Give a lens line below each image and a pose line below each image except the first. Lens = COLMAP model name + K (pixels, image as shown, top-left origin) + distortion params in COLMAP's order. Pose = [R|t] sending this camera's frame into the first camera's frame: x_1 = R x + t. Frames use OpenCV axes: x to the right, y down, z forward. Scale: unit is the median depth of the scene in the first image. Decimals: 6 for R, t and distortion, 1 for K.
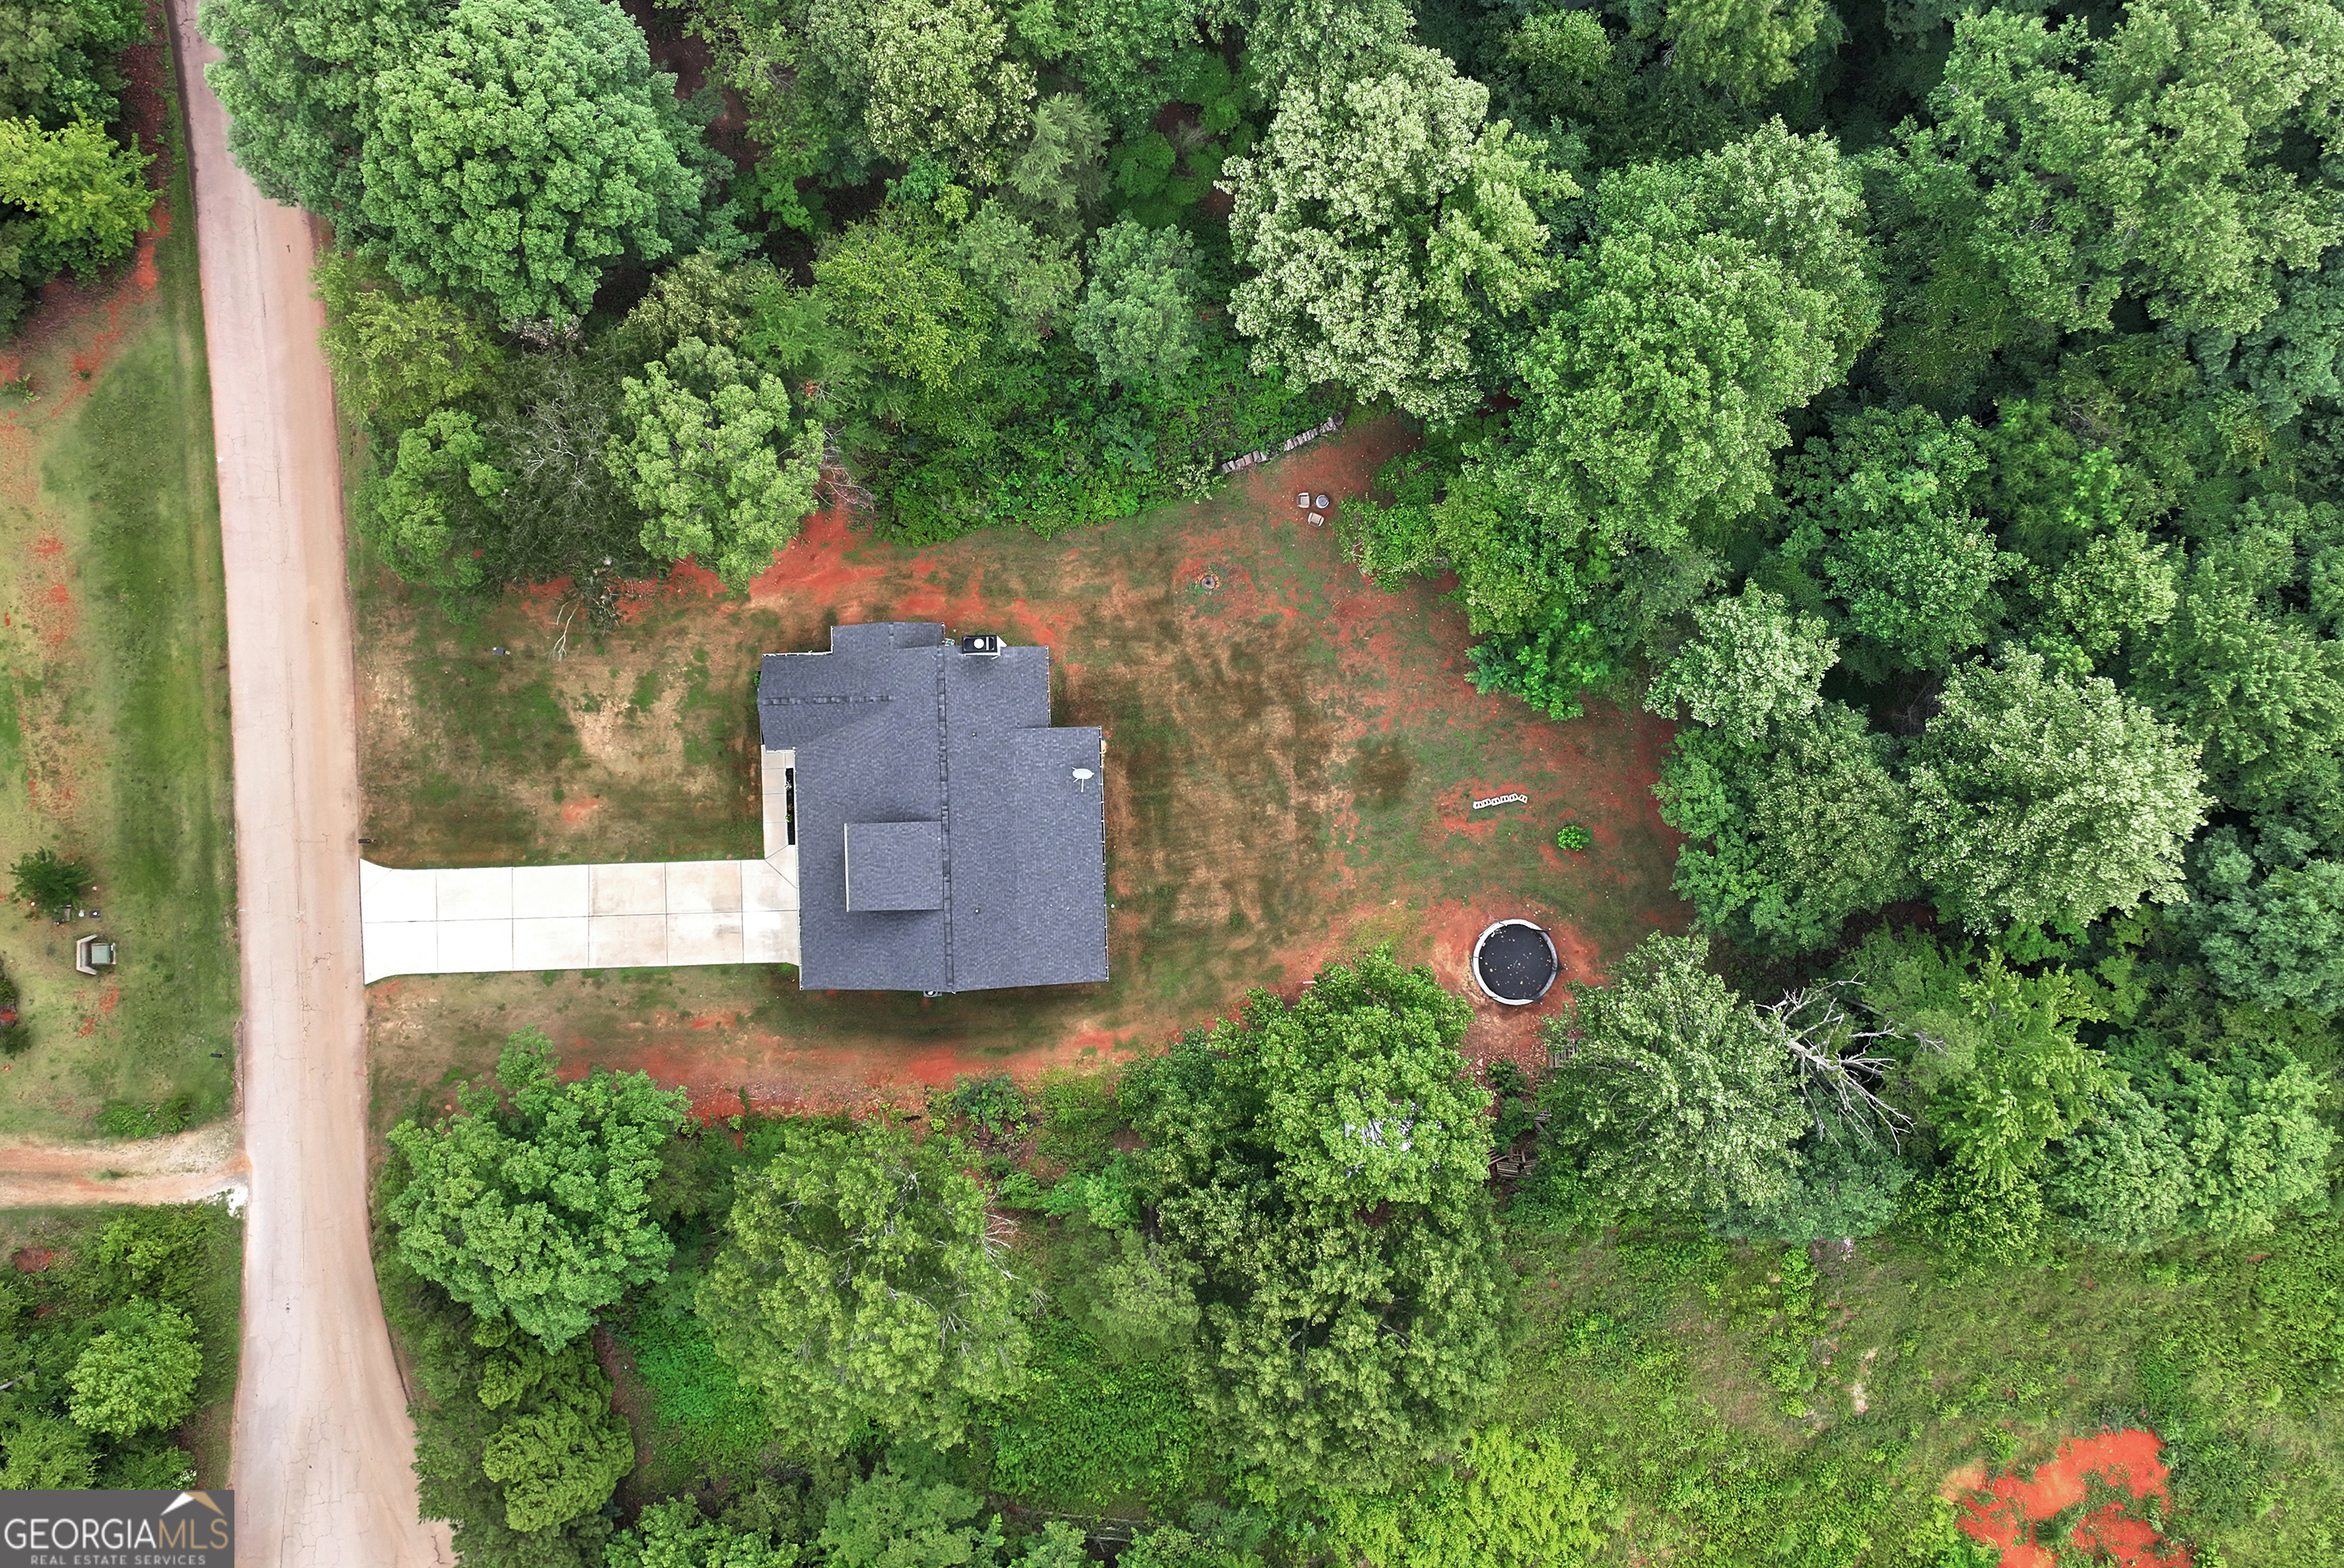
lens RADIAL K [[1913.6, 0, 1167.3], [0, 1913.6, 790.0], [0, 0, 1]] dist [-0.015051, 0.004986]
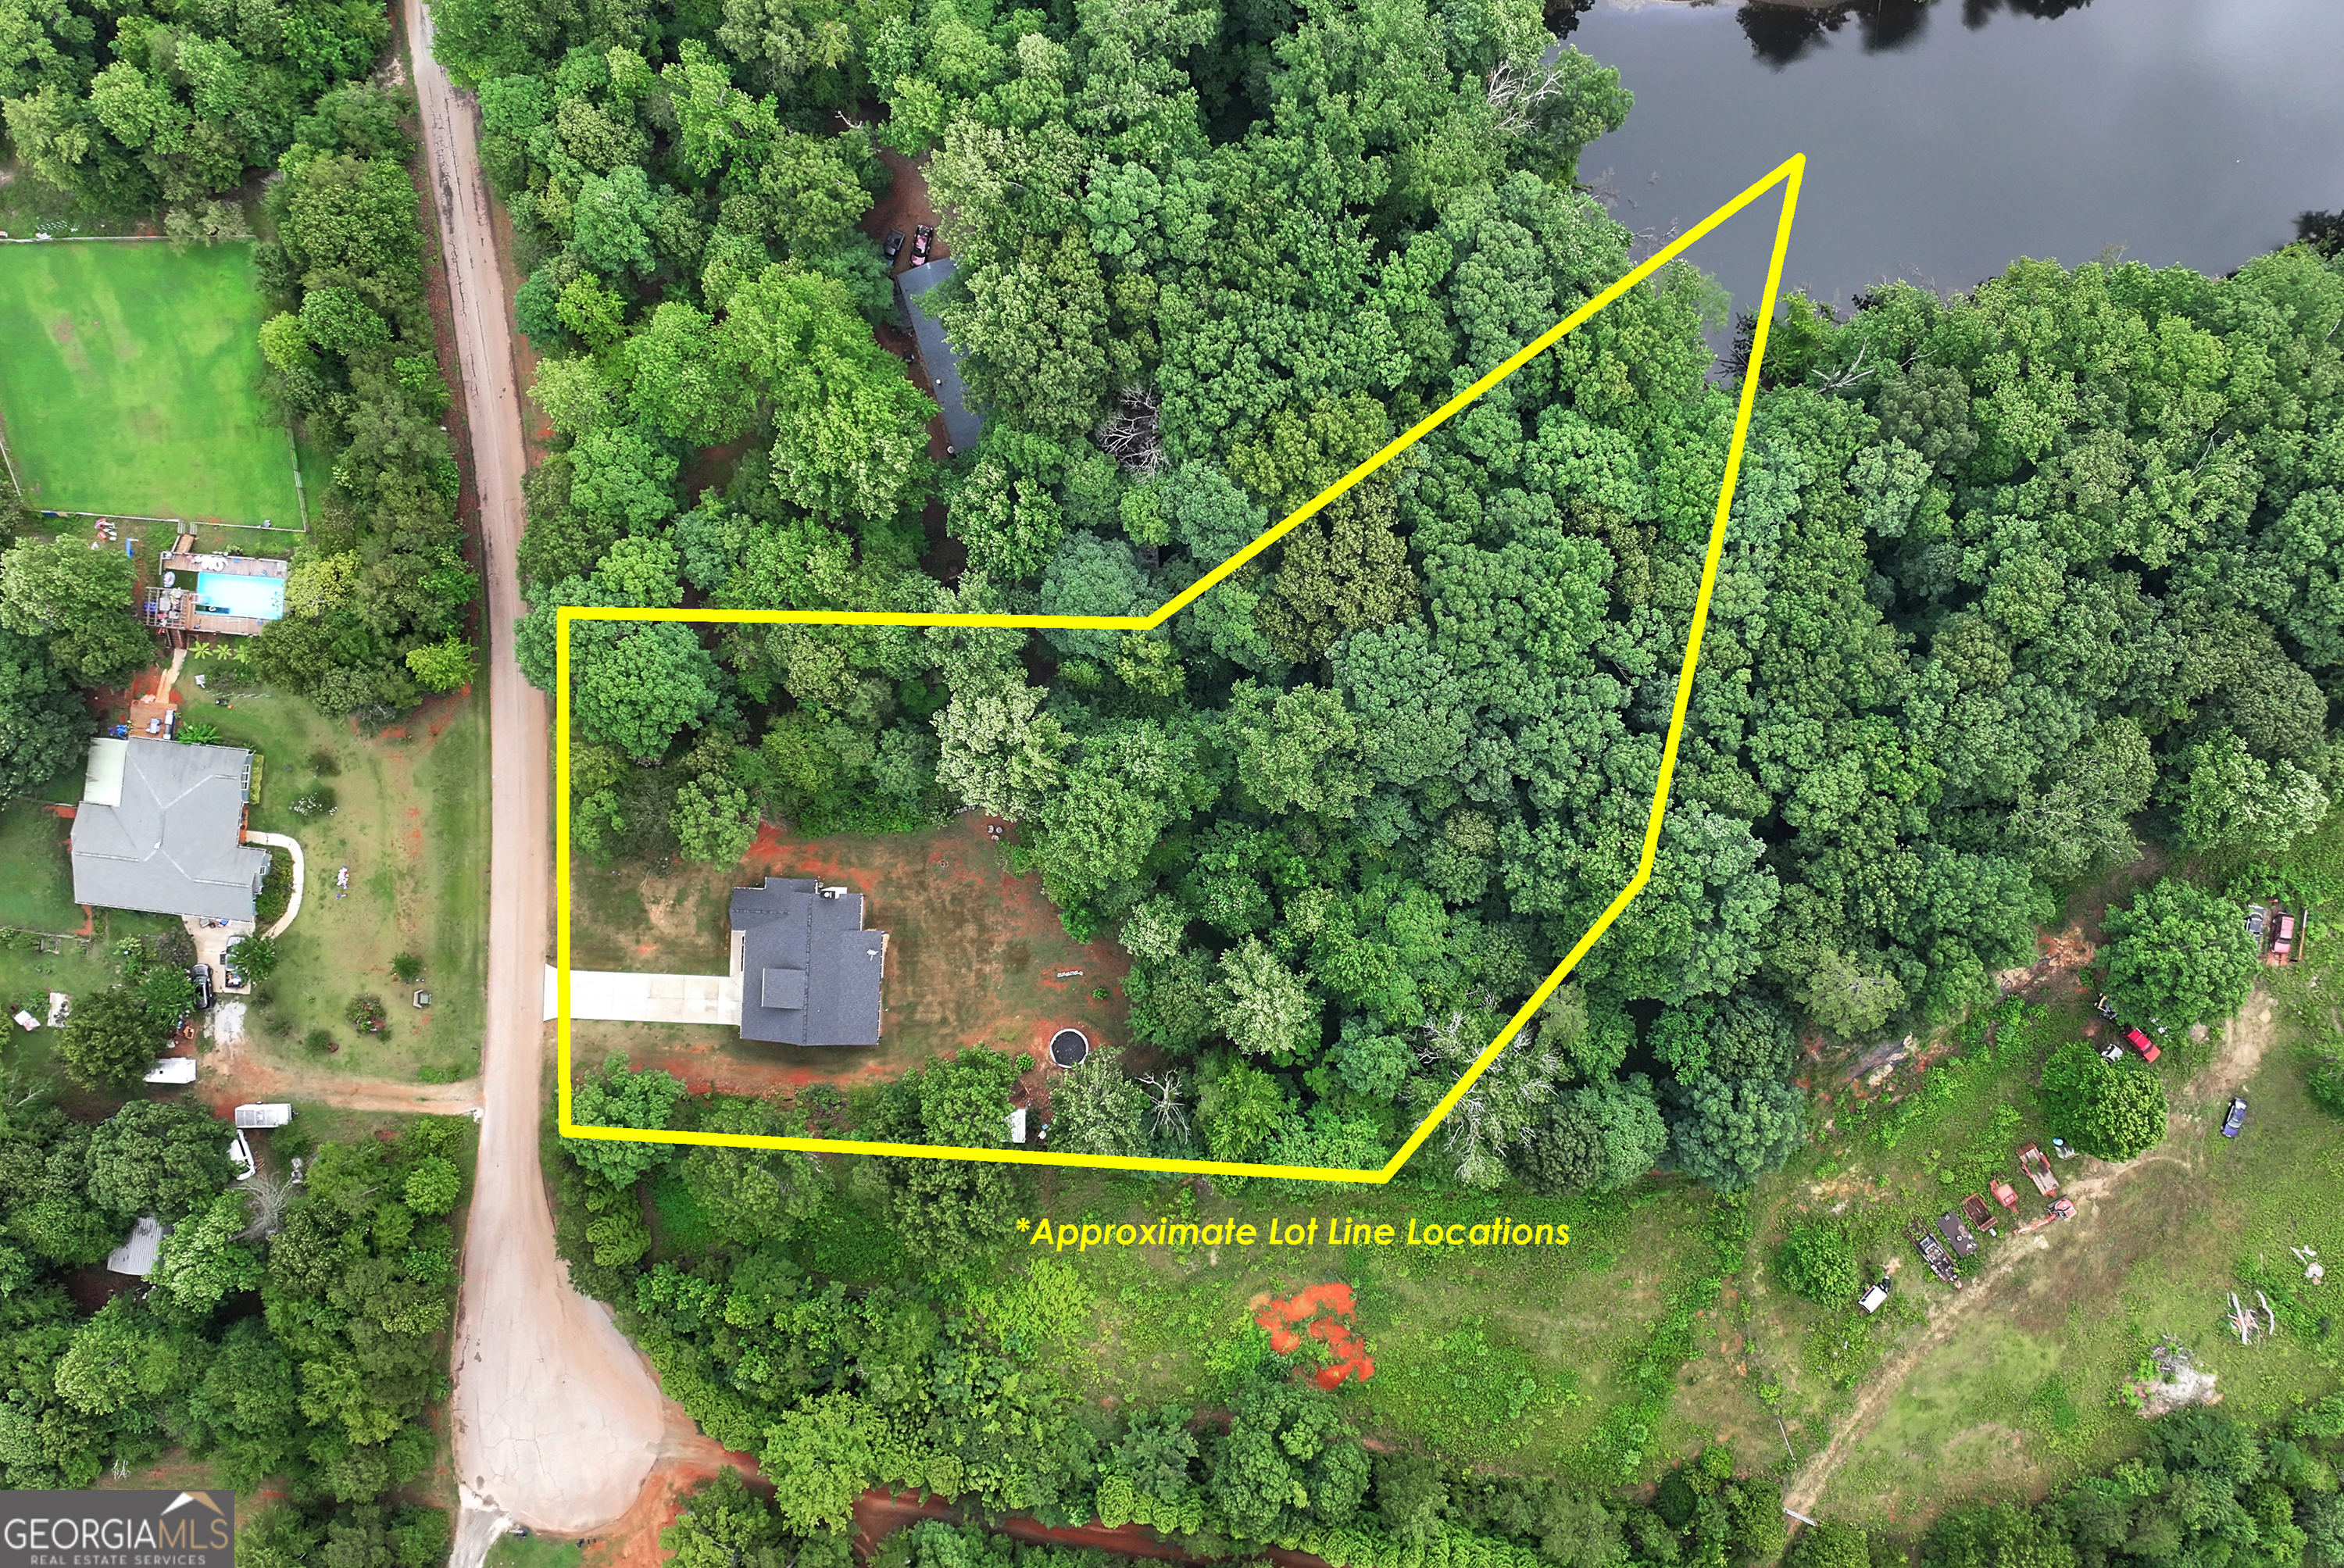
lens RADIAL K [[1913.6, 0, 1251.5], [0, 1913.6, 801.5], [0, 0, 1]] dist [-0.015051, 0.004986]
pose [[0.997229, 0.073298, 0.012705, 0.364624], [-0.073386, 0.997282, 0.006605, -0.236808], [-0.012187, -0.007519, 0.999897, -1.271723]]
